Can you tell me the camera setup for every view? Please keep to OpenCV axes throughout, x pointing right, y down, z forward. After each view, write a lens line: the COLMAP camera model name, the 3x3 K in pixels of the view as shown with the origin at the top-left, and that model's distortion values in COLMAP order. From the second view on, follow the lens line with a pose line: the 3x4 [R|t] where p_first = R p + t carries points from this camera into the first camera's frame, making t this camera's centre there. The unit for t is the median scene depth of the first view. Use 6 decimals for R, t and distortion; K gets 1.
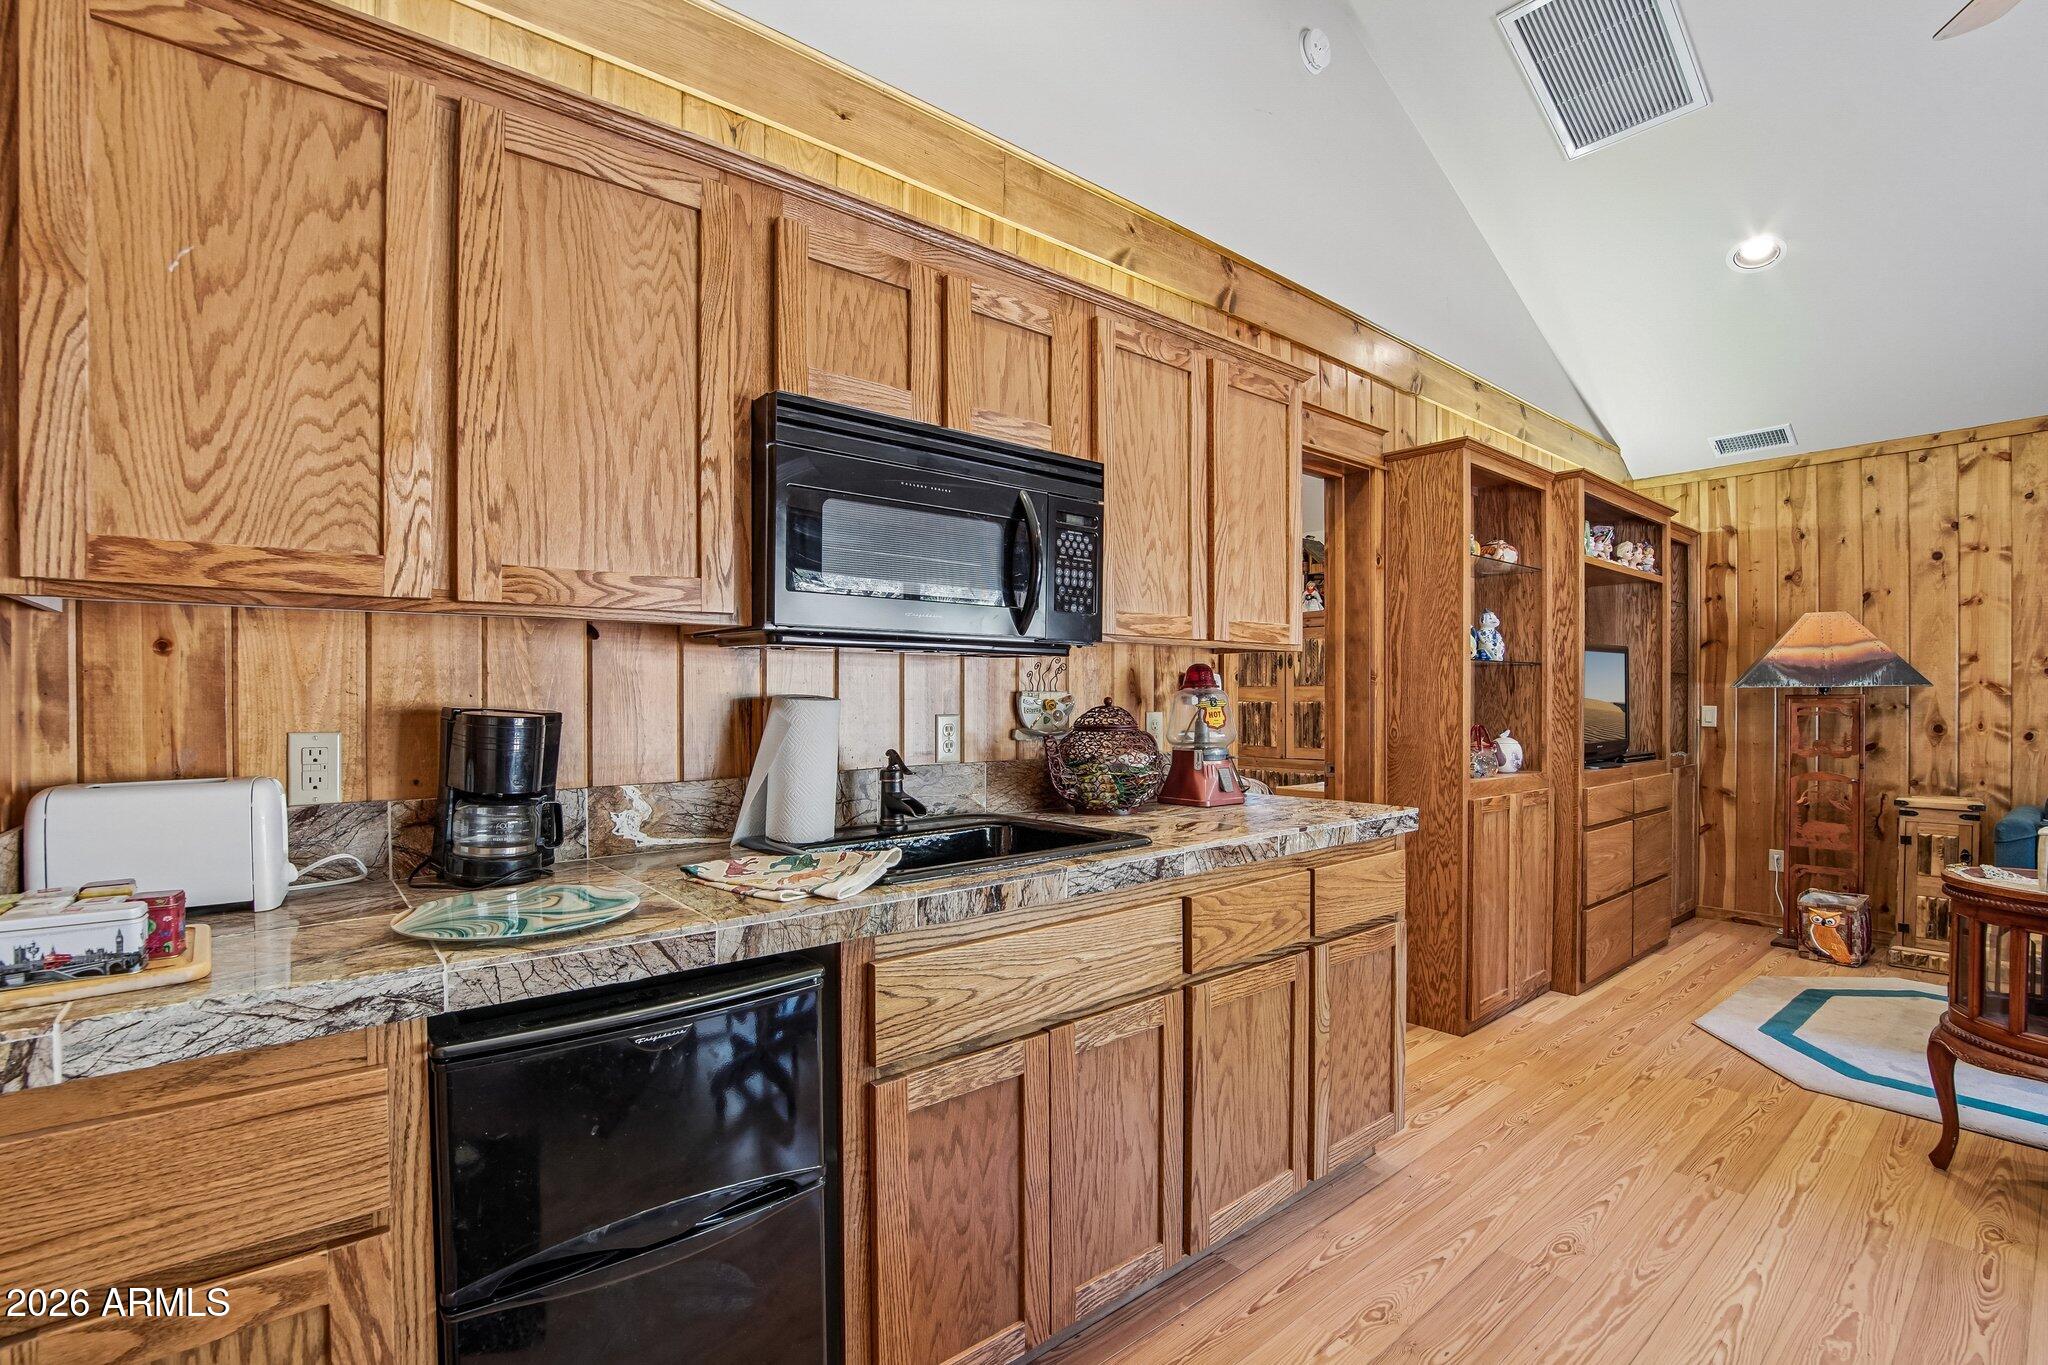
lens RADIAL K [[926.6, 0, 1011.8], [0, 926.6, 705.1], [0, 0, 1]] dist [-0.041471, 0.011152]
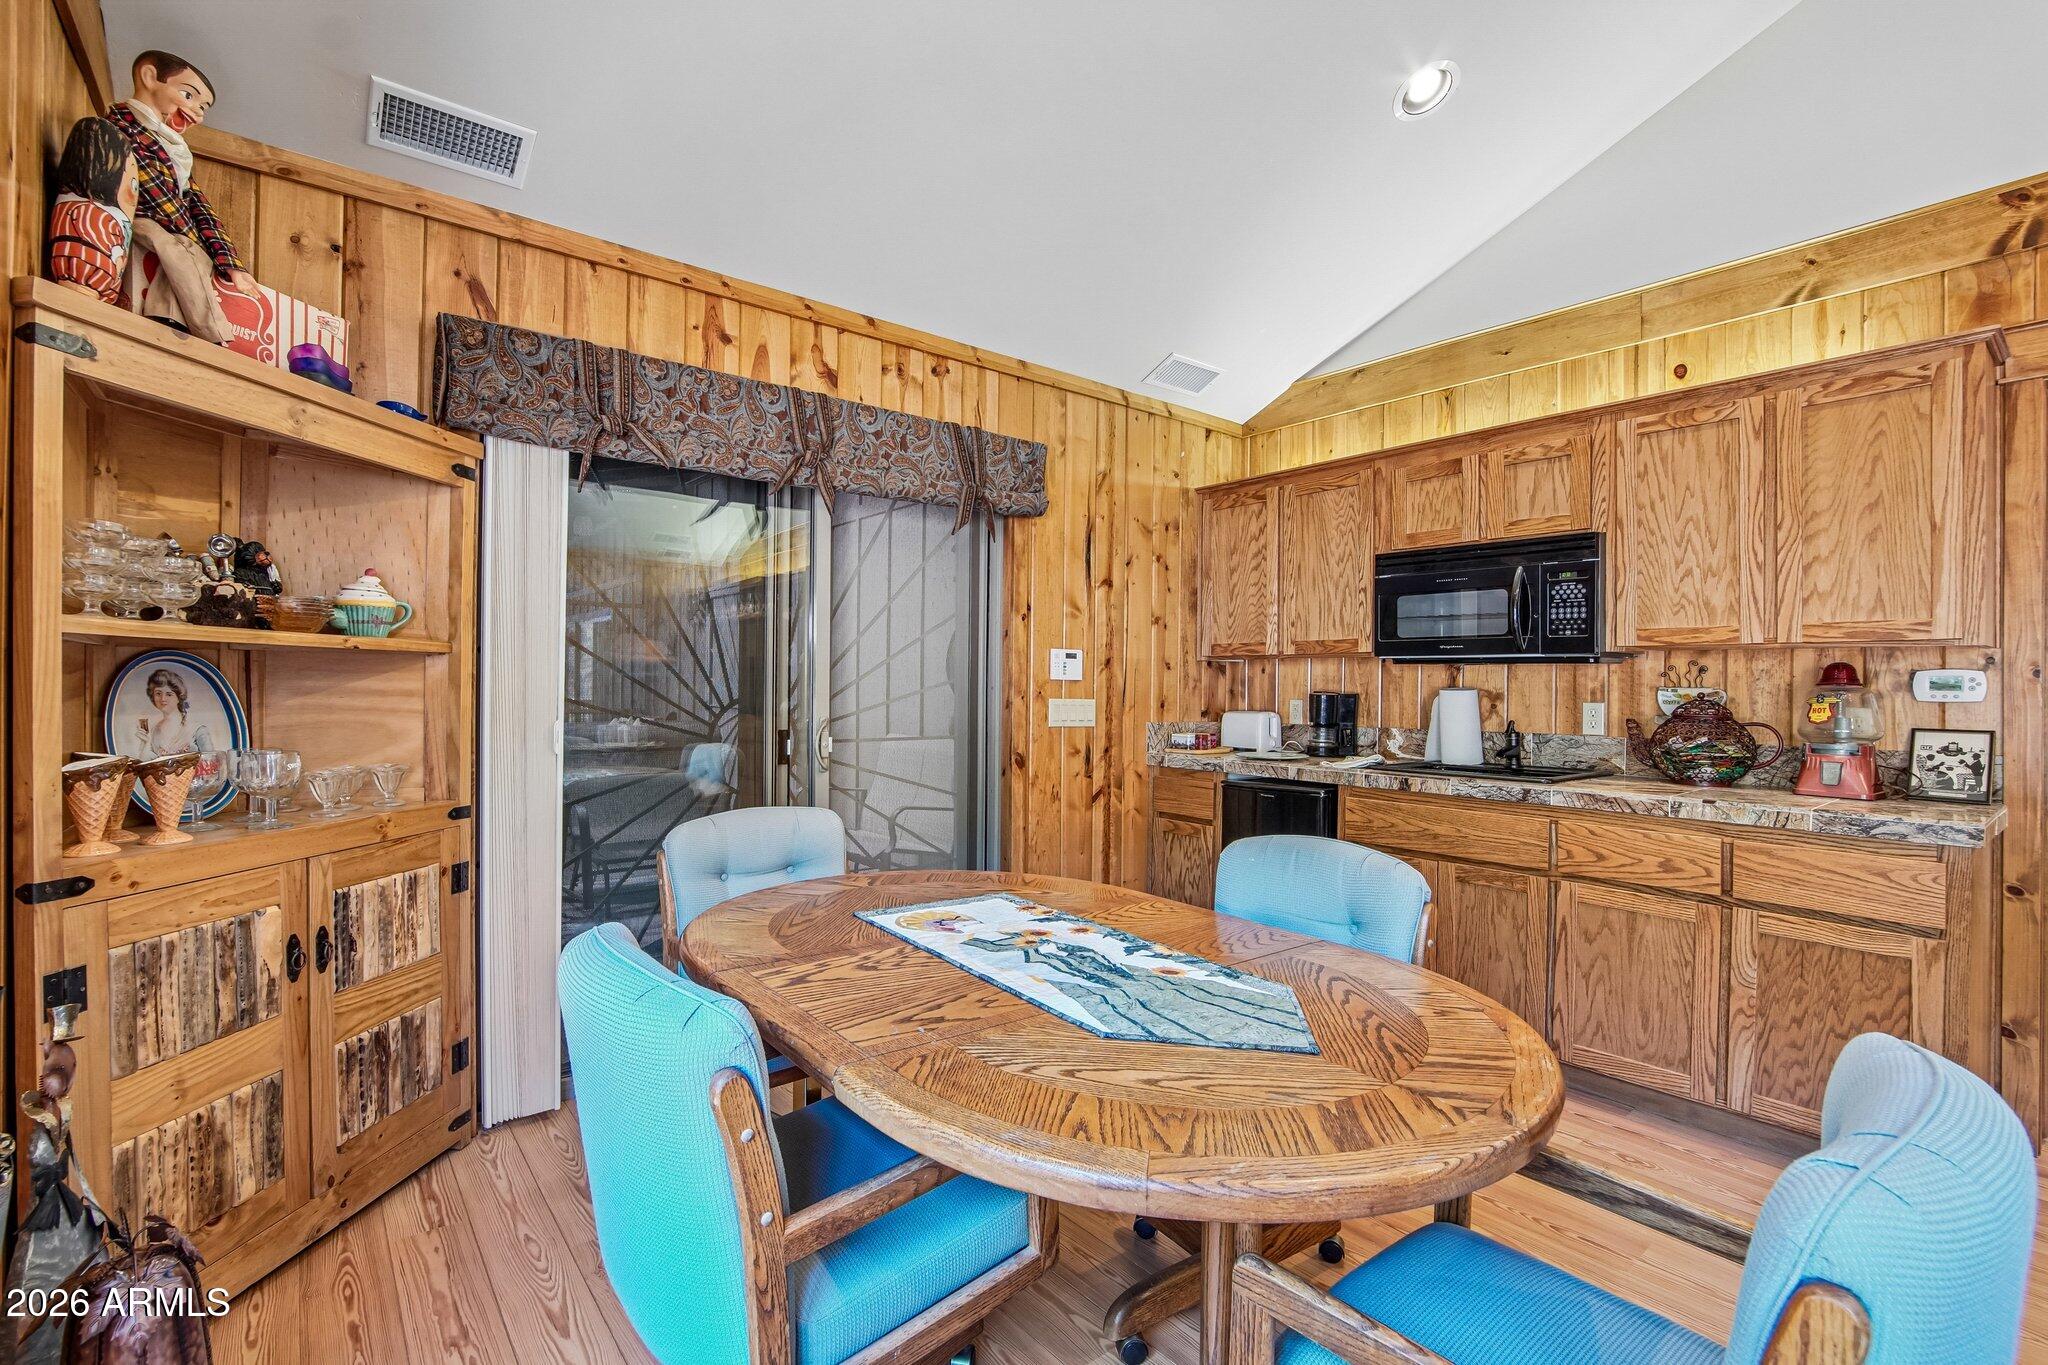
lens RADIAL K [[922.4, 0, 1015.0], [0, 922.4, 689.0], [0, 0, 1]] dist [-0.039145, 0.008915]
pose [[-0.009330, 0.006646, -0.999934, 0.722481], [-0.021307, 0.999750, 0.006843, -0.000995], [0.999729, 0.021369, -0.009186, 0.044731]]
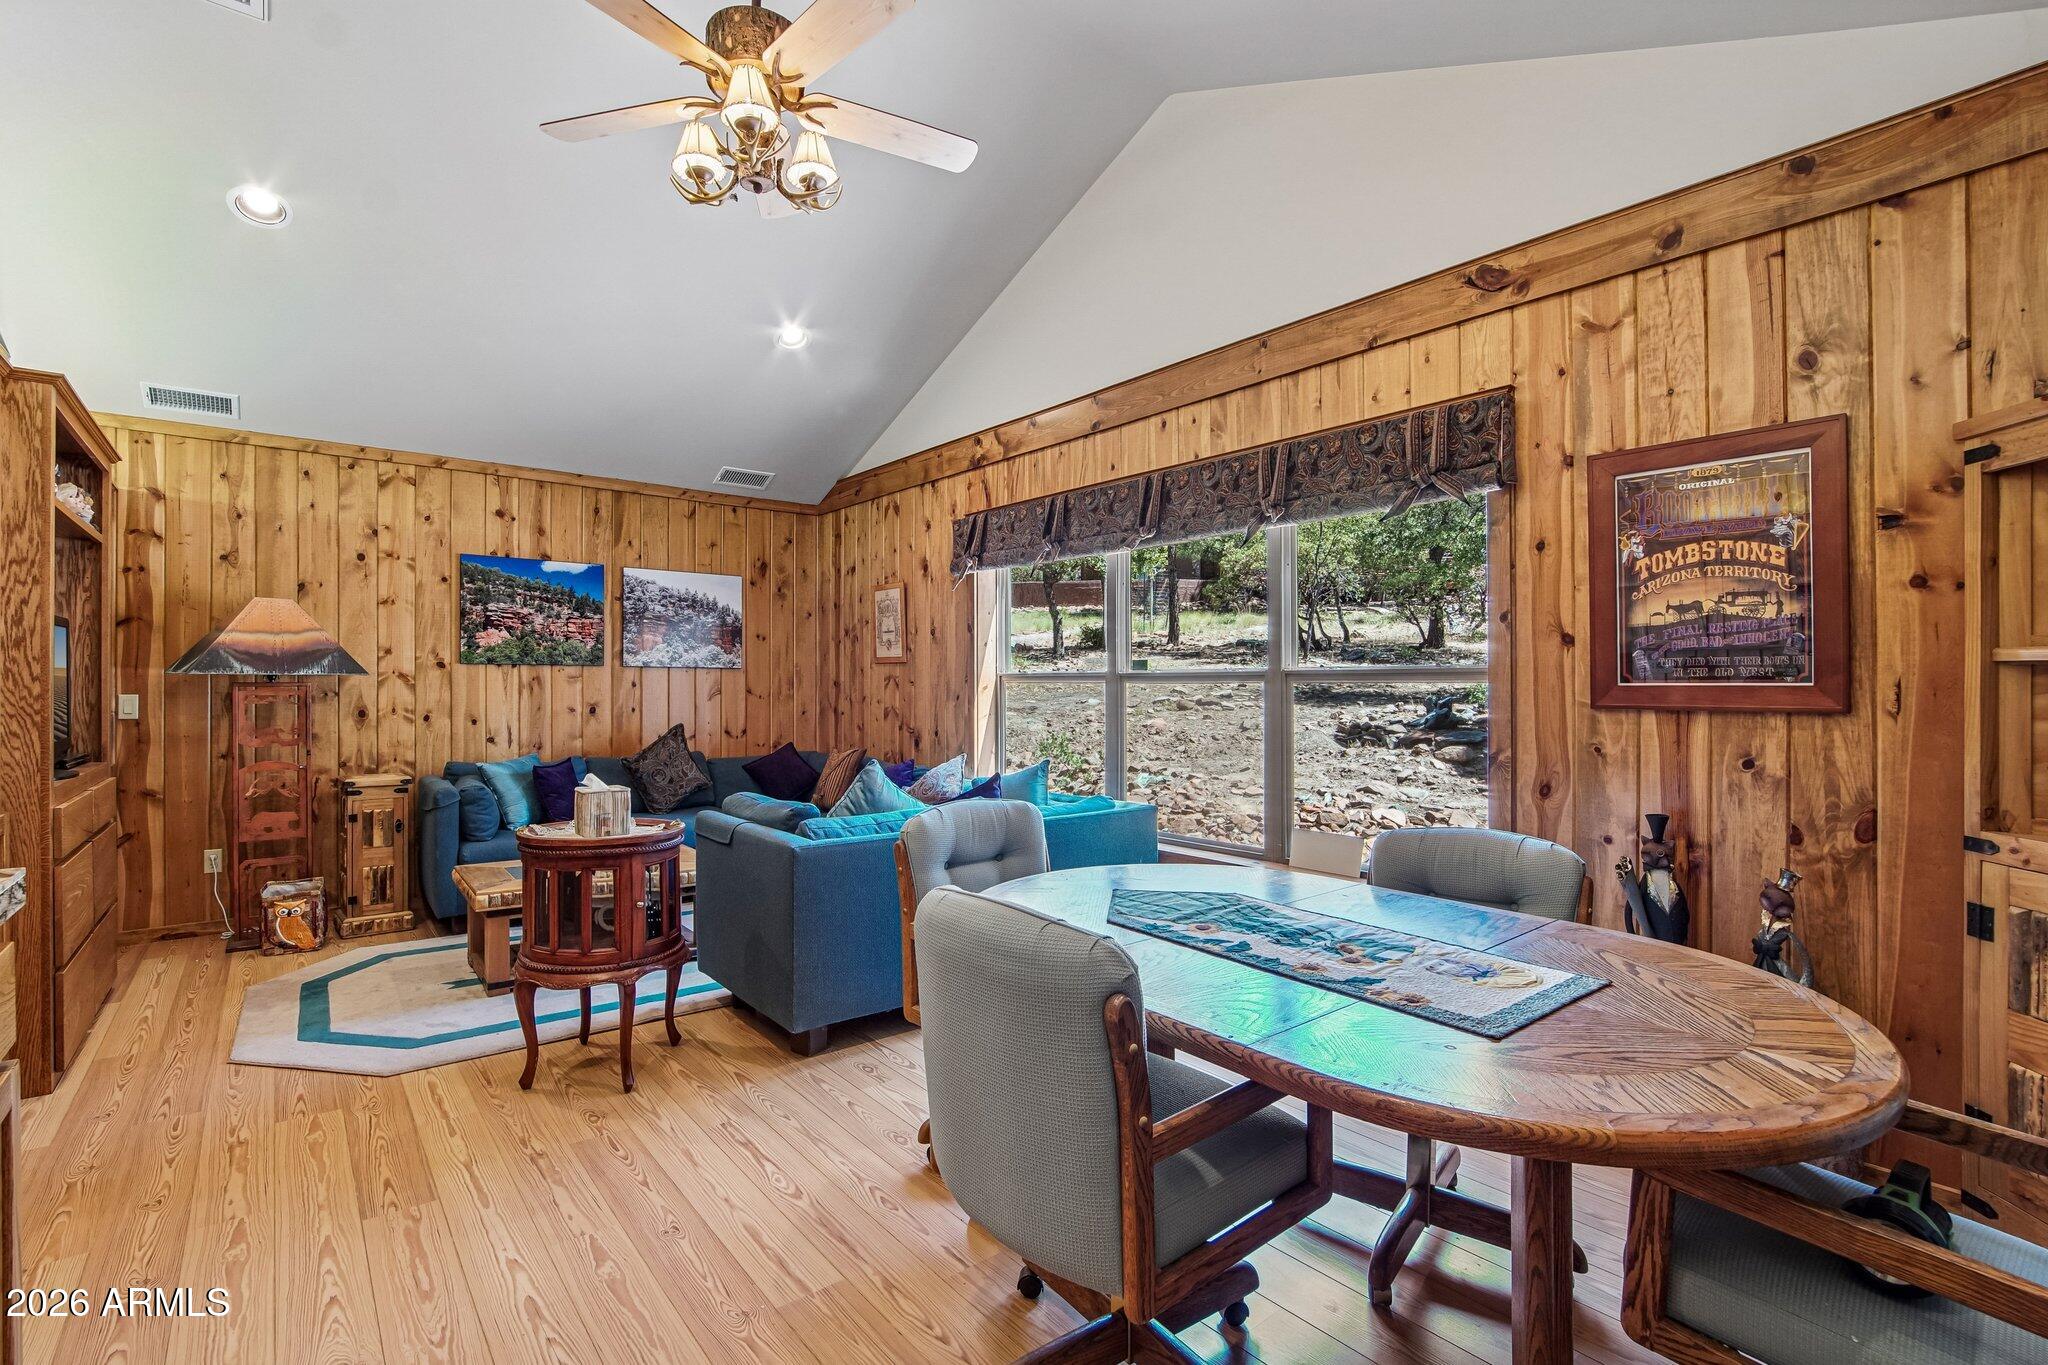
lens RADIAL K [[922.4, 0, 1015.0], [0, 922.4, 689.0], [0, 0, 1]] dist [-0.039145, 0.008915]
pose [[0.004851, -0.000681, 0.999988, -0.077710], [0.004499, 0.999990, 0.000659, -0.001366], [-0.999978, 0.004495, 0.004854, 0.192217]]
